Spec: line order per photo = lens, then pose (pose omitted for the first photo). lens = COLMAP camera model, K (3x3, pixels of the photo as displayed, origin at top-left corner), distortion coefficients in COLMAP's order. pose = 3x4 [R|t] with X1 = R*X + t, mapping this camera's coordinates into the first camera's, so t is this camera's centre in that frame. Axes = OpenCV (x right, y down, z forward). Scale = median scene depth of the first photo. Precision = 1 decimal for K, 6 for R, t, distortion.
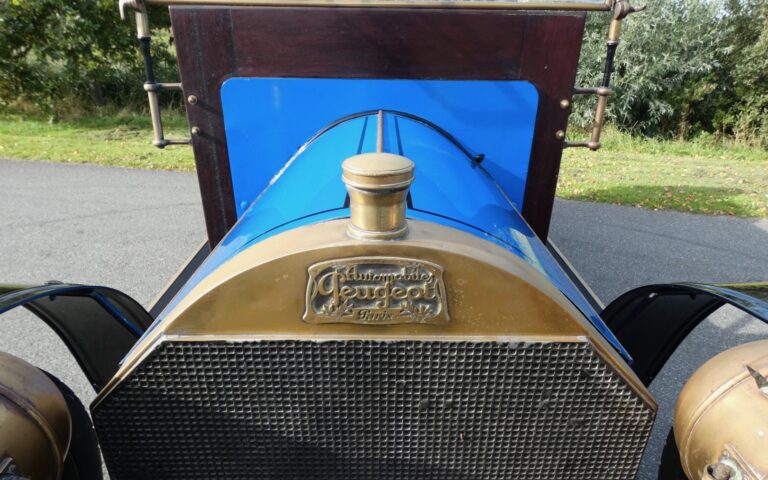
lens RADIAL K [[470.3, 0, 384.0], [0, 470.3, 240.0], [0, 0, 1]] dist [-0.001791, 0.000717]
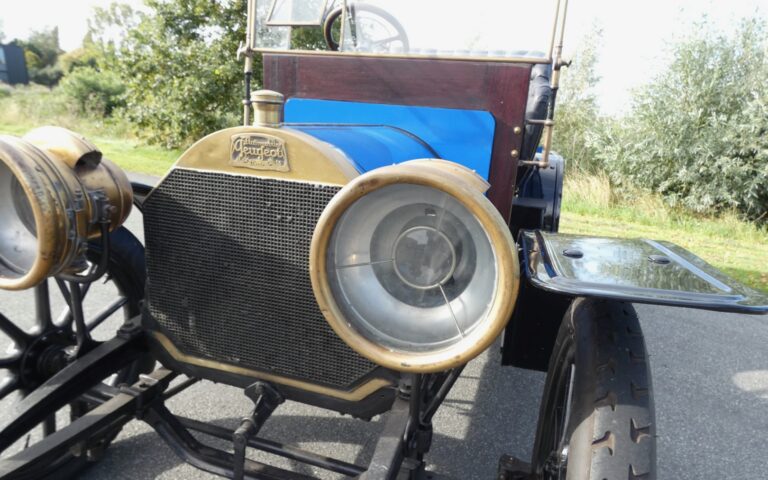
lens RADIAL K [[470.3, 0, 384.0], [0, 470.3, 240.0], [0, 0, 1]] dist [-0.001791, 0.000717]
pose [[0.953276, 0.129333, -0.273015, 0.463424], [-0.169526, 0.977035, -0.129085, 0.270321], [0.250051, 0.169337, 0.953310, -0.336983]]
